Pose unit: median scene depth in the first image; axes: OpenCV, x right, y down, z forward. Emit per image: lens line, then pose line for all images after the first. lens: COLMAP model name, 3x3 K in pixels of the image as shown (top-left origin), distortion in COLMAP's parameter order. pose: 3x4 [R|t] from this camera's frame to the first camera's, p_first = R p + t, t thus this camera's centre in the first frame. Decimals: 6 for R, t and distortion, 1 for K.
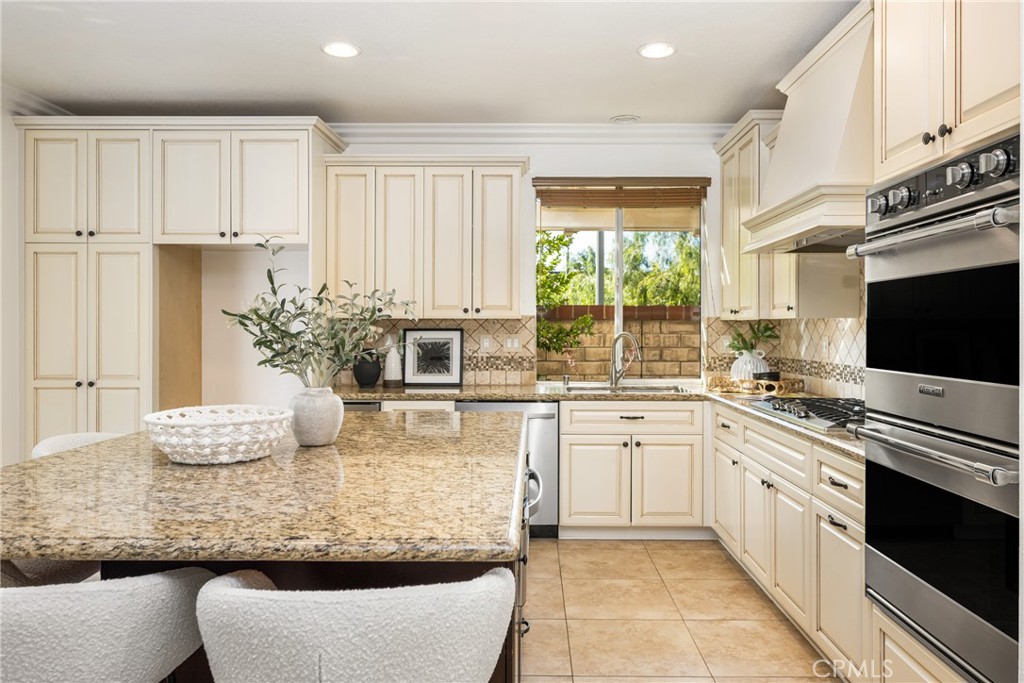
lens RADIAL K [[681.7, 0, 512.0], [0, 681.7, 332.5], [0, 0, 1]] dist [-0.024200, 0.001992]
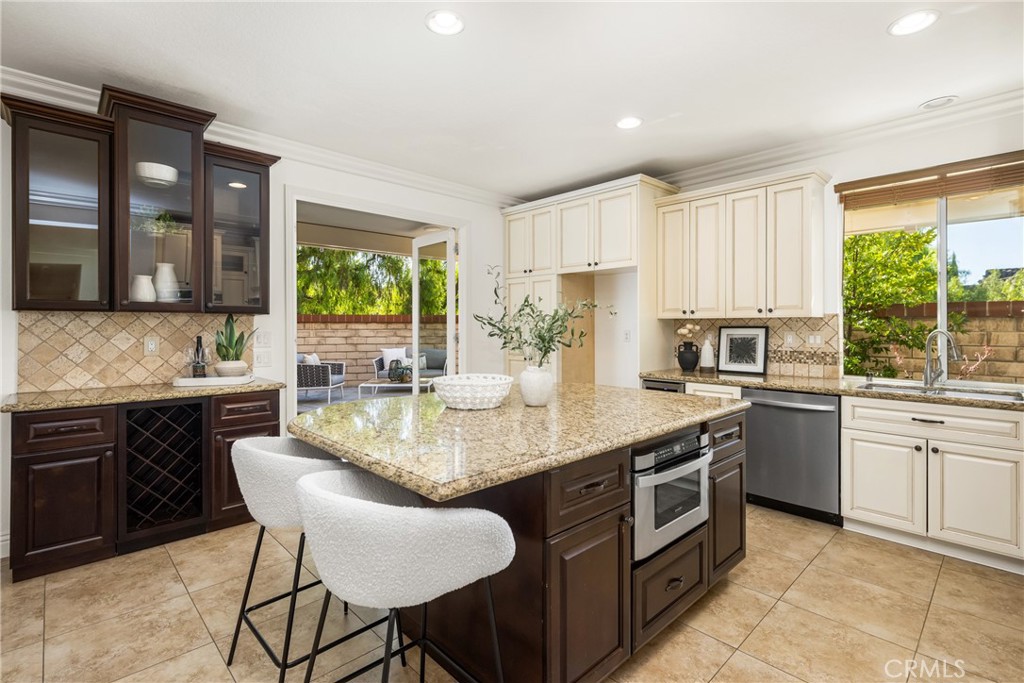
lens RADIAL K [[483.3, 0, 518.1], [0, 483.3, 327.4], [0, 0, 1]] dist [-0.003230, -0.000072]
pose [[0.706560, -0.000755, -0.707652, 0.224519], [-0.001090, 0.999997, -0.002155, -0.001591], [0.707652, 0.002295, 0.706557, 0.119764]]
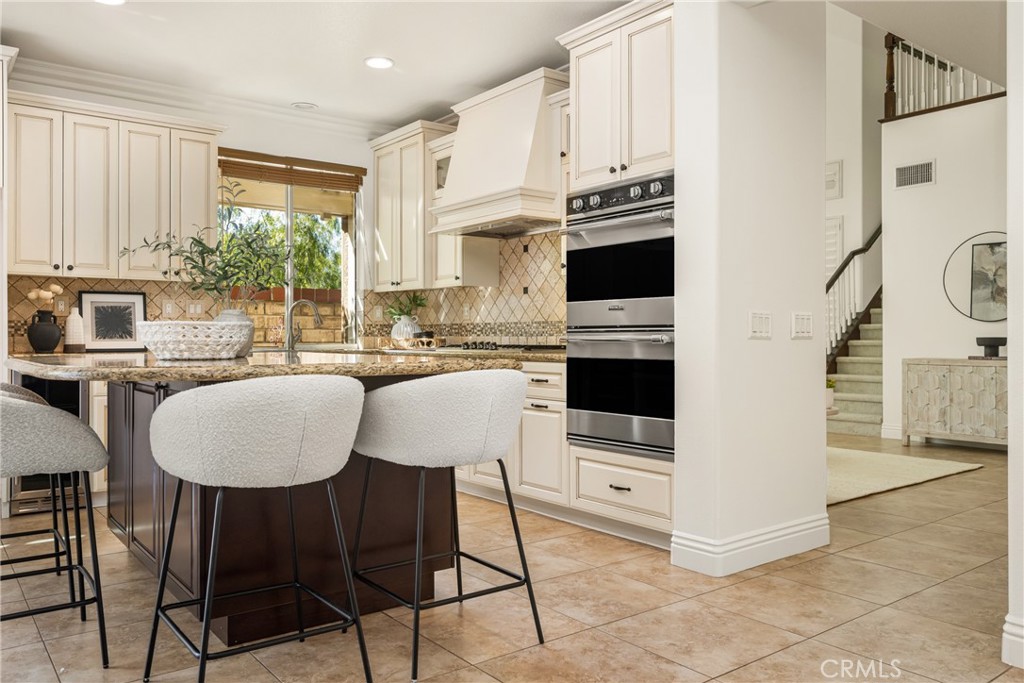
lens RADIAL K [[815.1, 0, 474.6], [0, 815.1, 351.1], [0, 0, 1]] dist [0.003997, 0.009752]
pose [[0.787398, -0.012972, 0.616308, -0.449135], [0.010061, 0.999916, 0.008192, 0.077976], [-0.616362, -0.000250, 0.787463, -0.219246]]
